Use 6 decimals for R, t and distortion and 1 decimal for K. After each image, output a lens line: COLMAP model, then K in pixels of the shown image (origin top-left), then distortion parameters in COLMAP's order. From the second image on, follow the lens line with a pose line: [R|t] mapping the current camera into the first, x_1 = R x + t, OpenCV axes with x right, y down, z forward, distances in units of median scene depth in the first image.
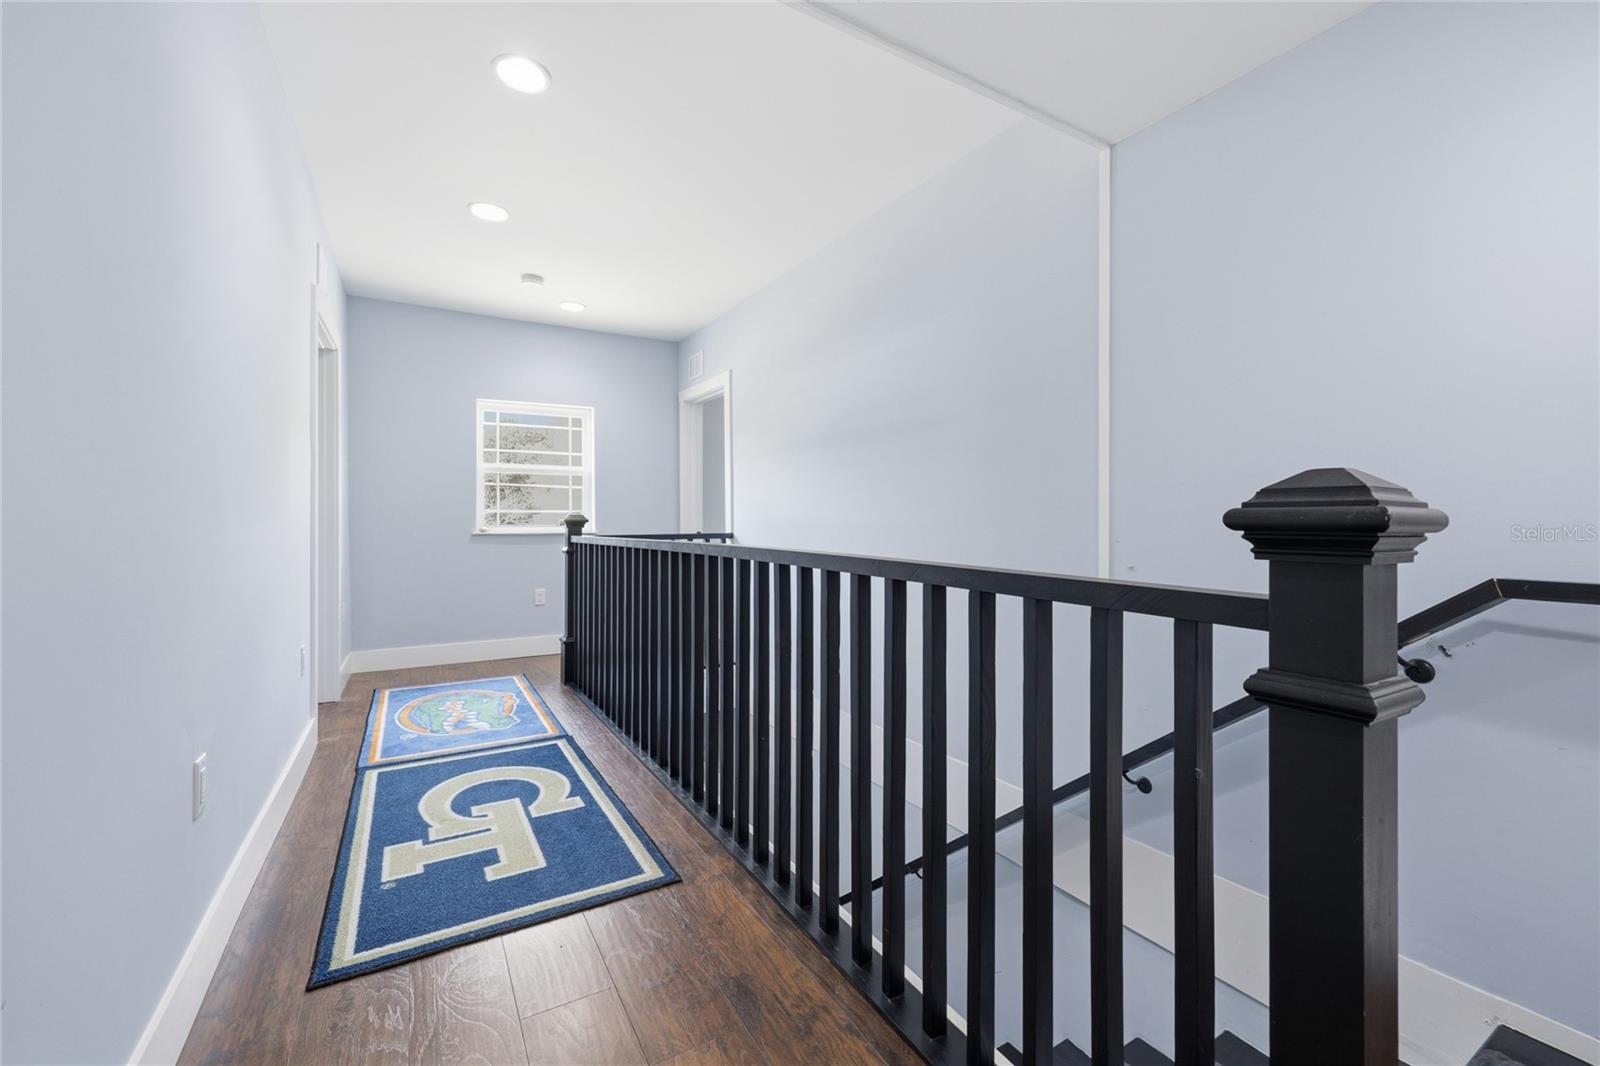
lens RADIAL K [[661.7, 0, 796.9], [0, 661.7, 529.4], [0, 0, 1]] dist [0.000956, -0.000477]
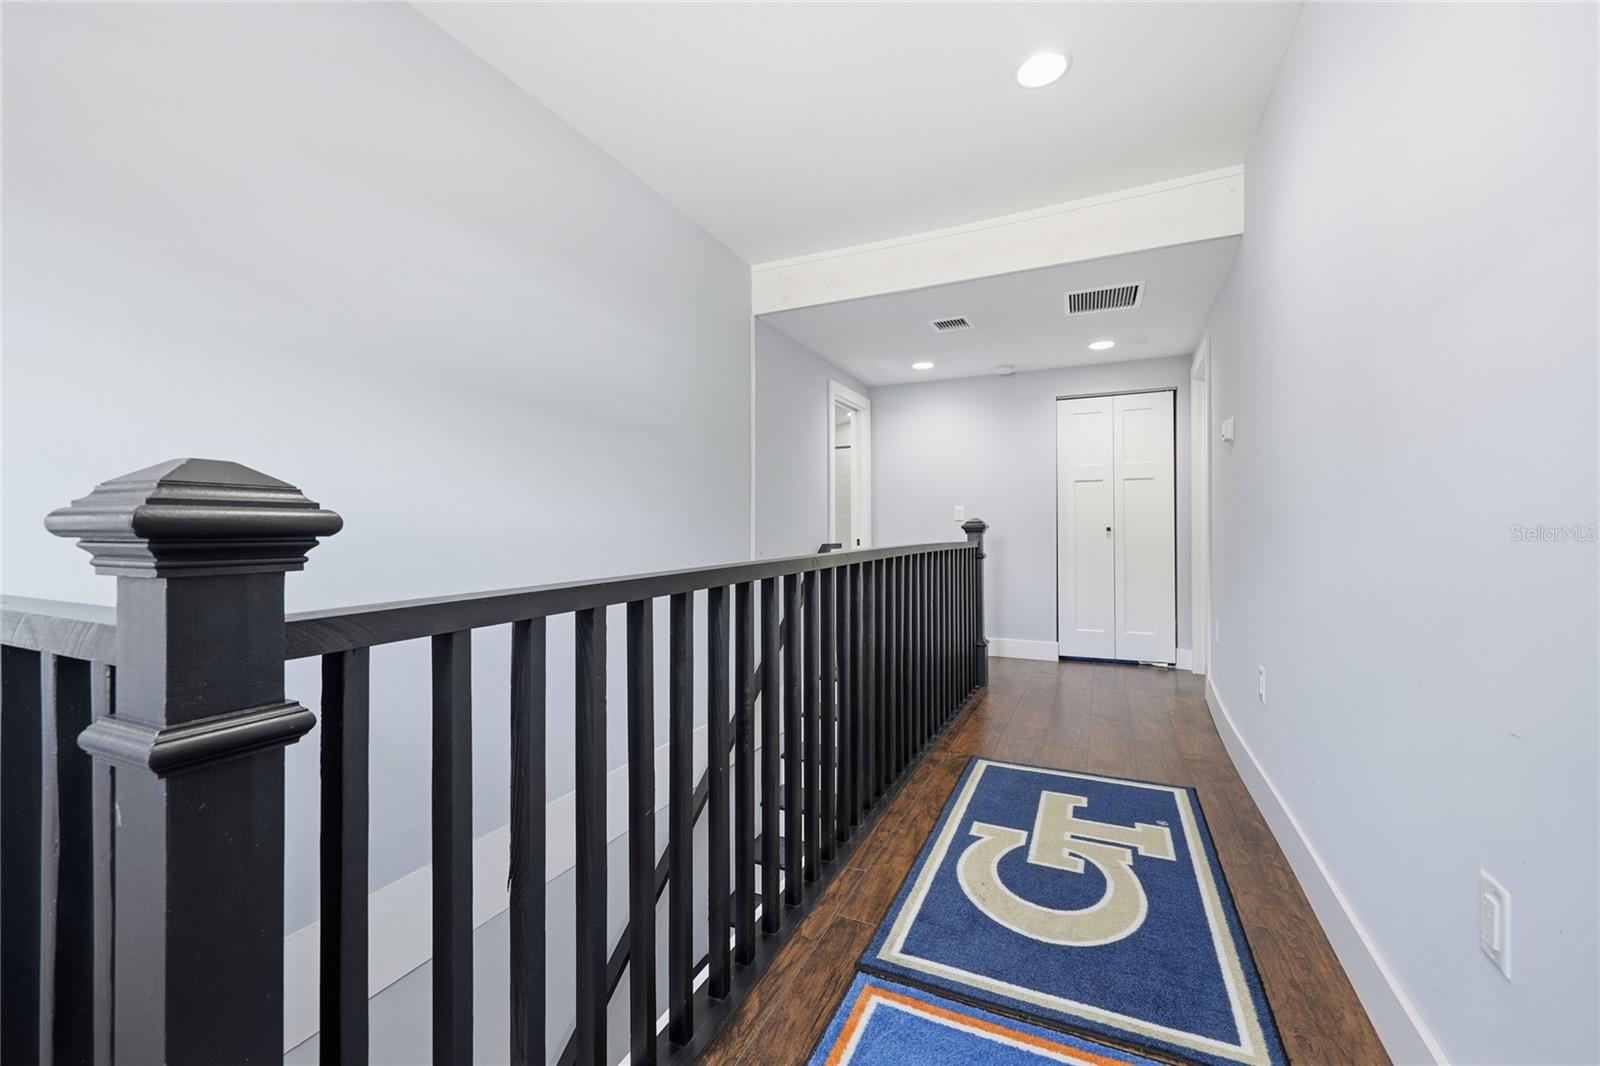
lens RADIAL K [[661.7, 0, 794.4], [0, 661.7, 528.9], [0, 0, 1]] dist [0.000956, -0.000477]
pose [[-0.571907, 0.002320, 0.820315, -0.996794], [0.001933, 0.999997, -0.001480, -0.013750], [-0.820316, 0.000740, -0.571910, 1.825608]]
